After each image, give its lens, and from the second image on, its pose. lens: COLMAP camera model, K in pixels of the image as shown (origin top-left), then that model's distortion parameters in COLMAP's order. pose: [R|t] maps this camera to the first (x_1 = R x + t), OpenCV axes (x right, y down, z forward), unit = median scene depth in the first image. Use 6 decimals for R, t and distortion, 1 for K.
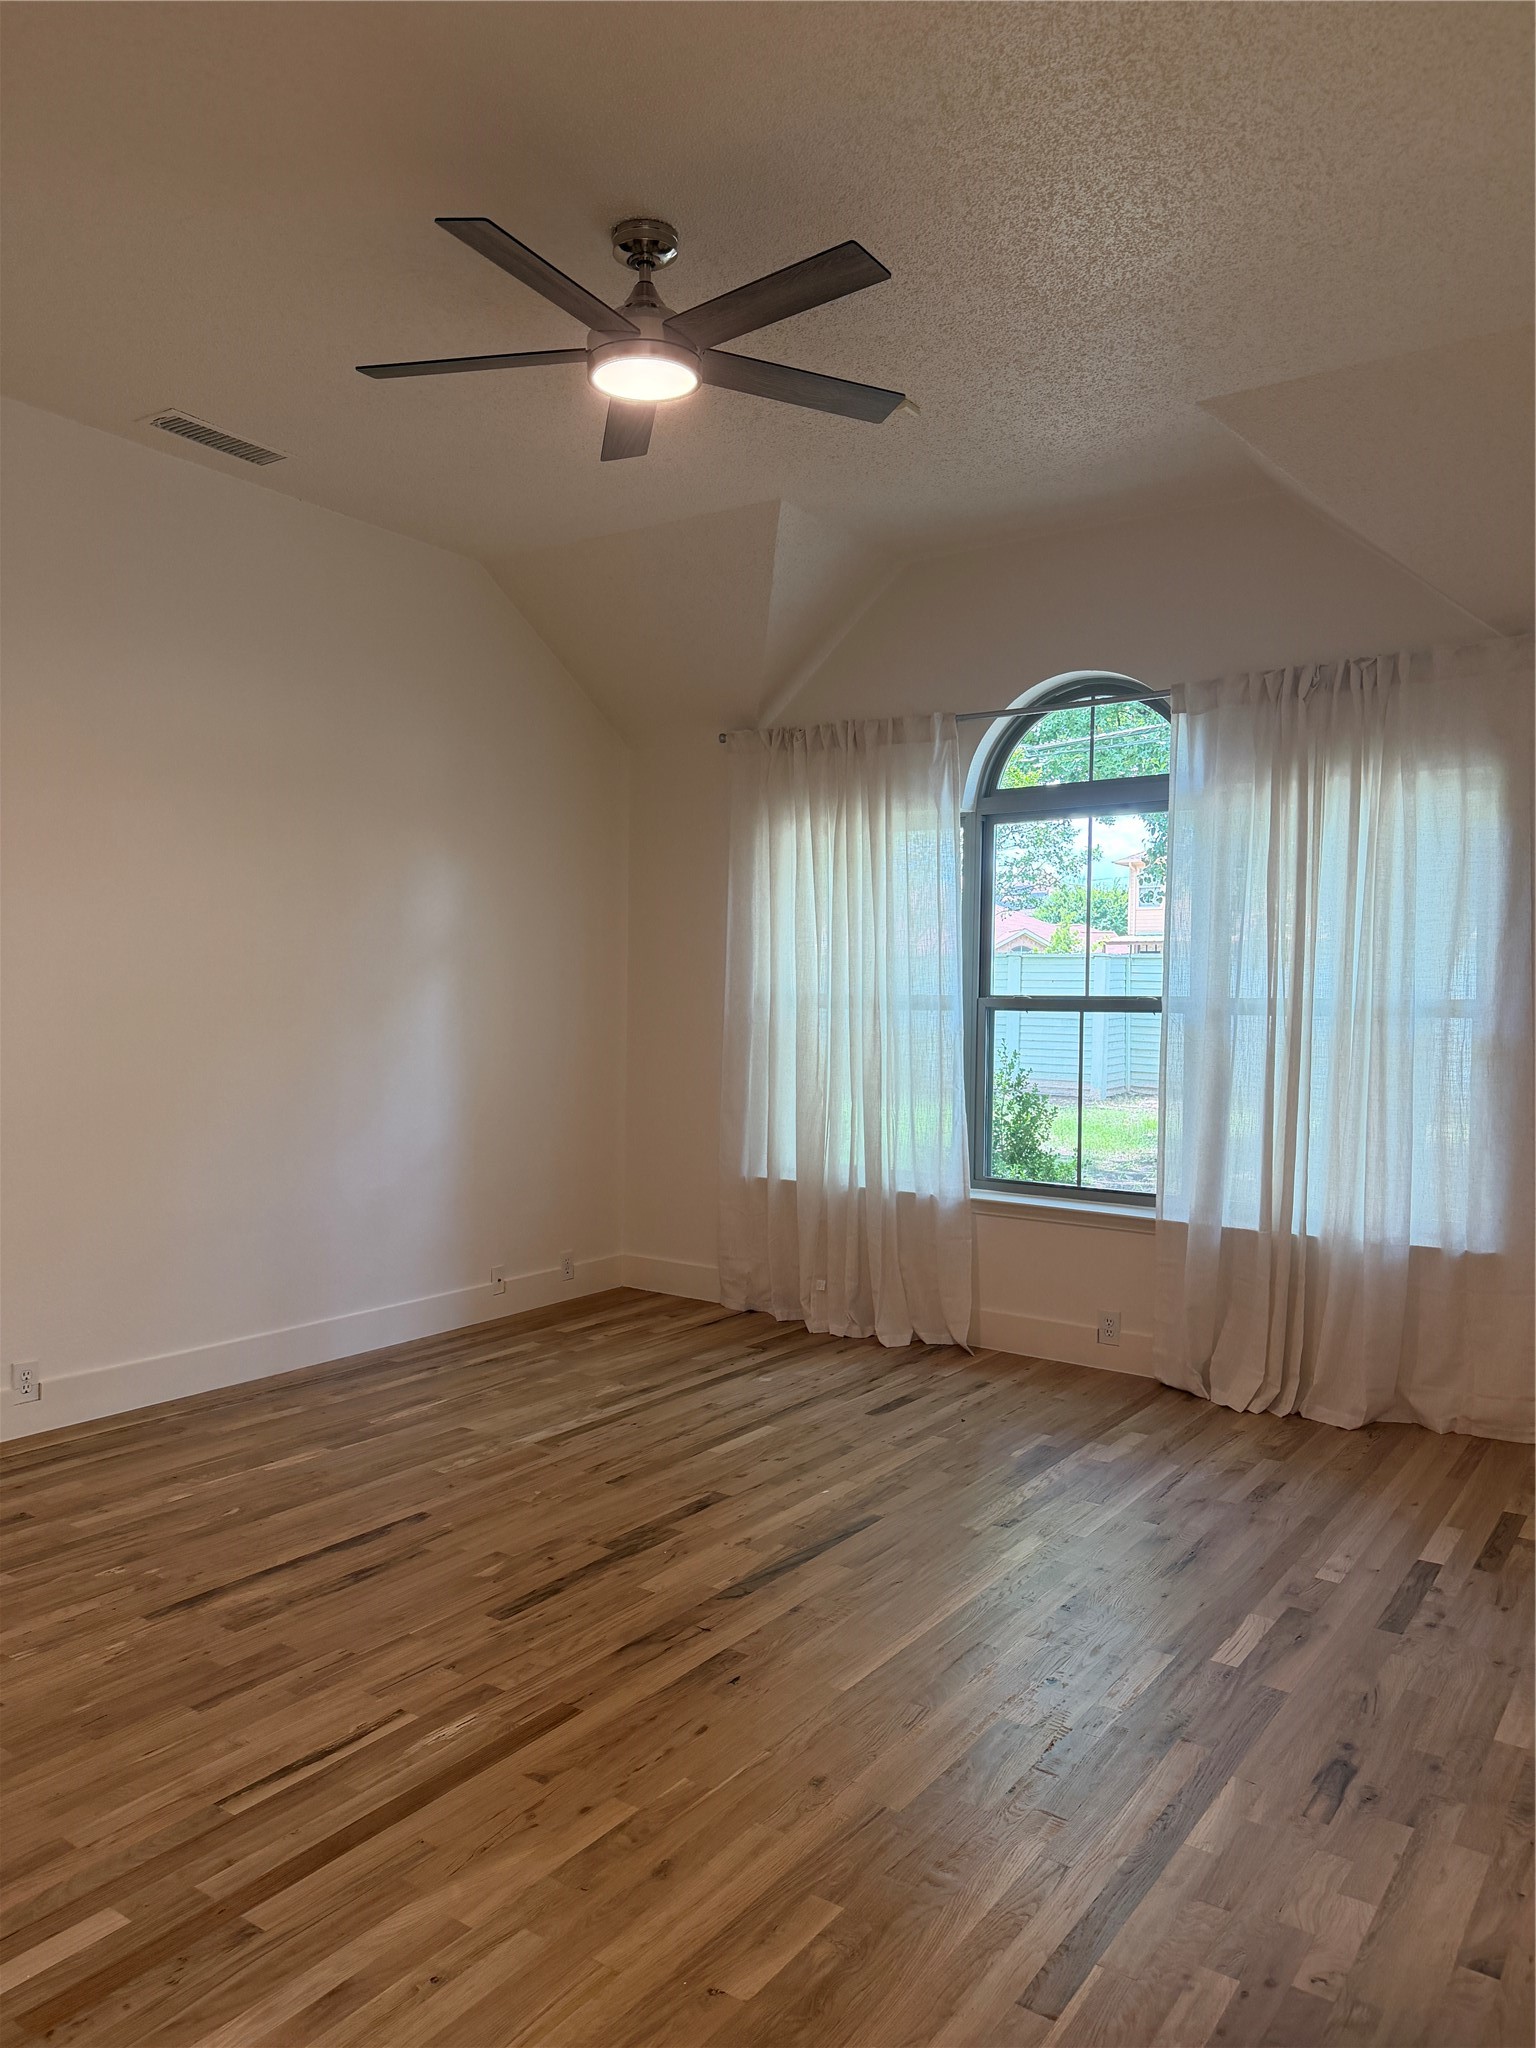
lens RADIAL K [[1437.3, 0, 768.2], [0, 1437.3, 1018.6], [0, 0, 1]] dist [0.154083, -0.276612]
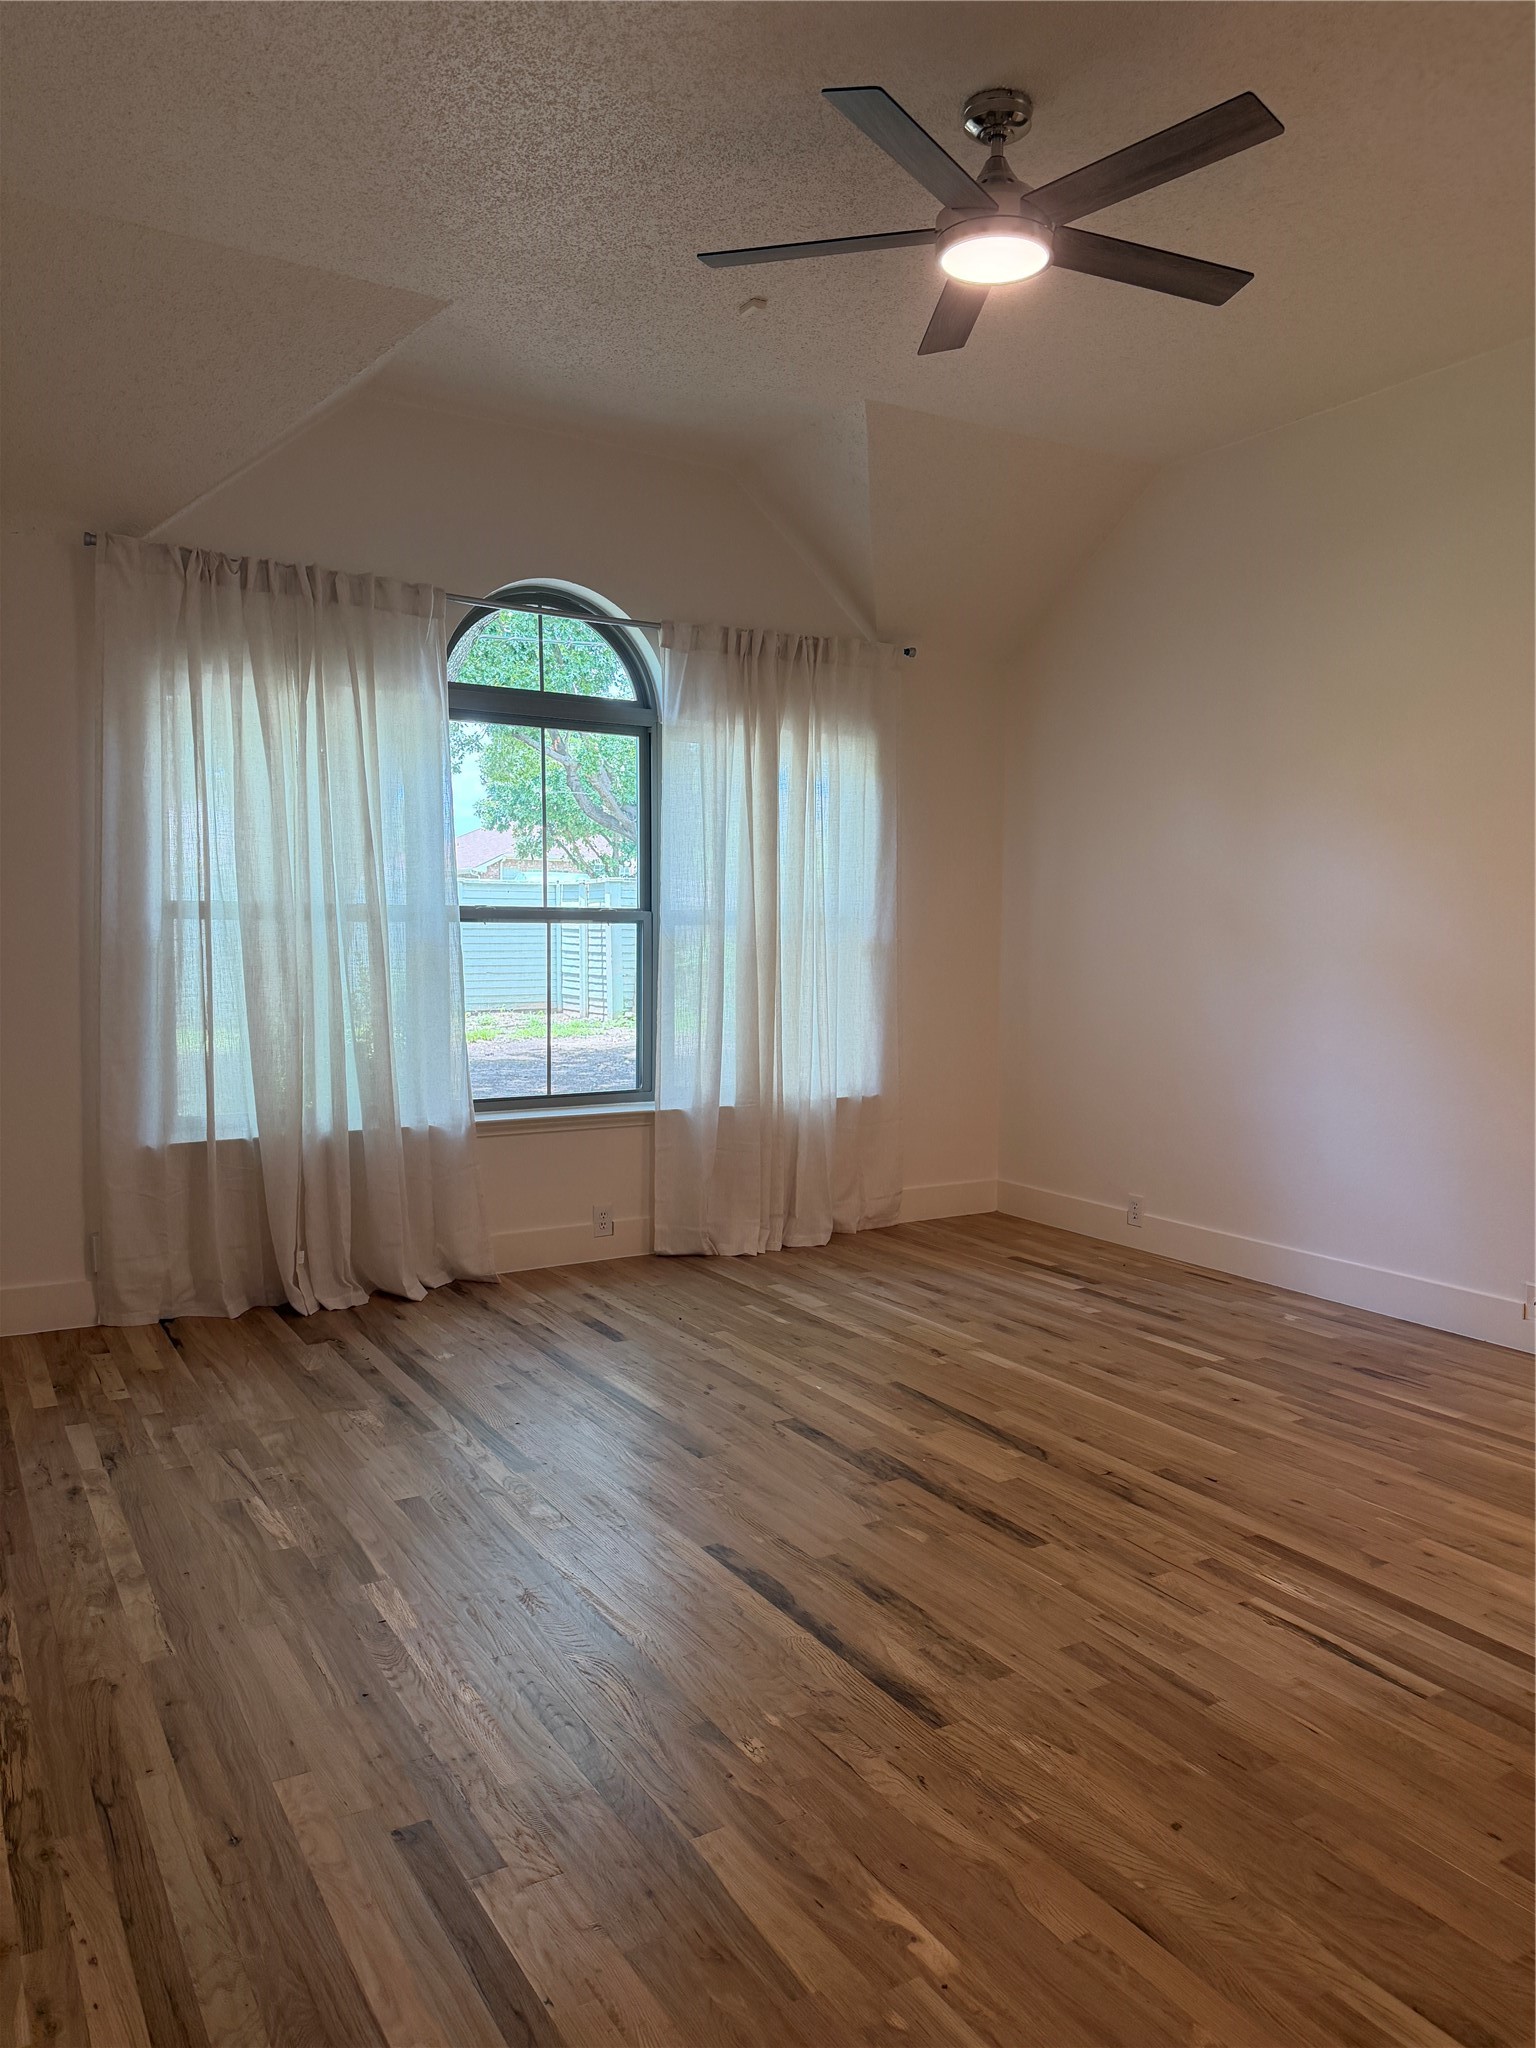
lens RADIAL K [[1437.3, 0, 768.2], [0, 1437.3, 1018.6], [0, 0, 1]] dist [0.154083, -0.276612]
pose [[0.401891, -0.065239, 0.913361, -0.782020], [0.013908, 0.997779, 0.065149, -0.001583], [-0.915582, -0.013480, 0.401905, 0.547673]]
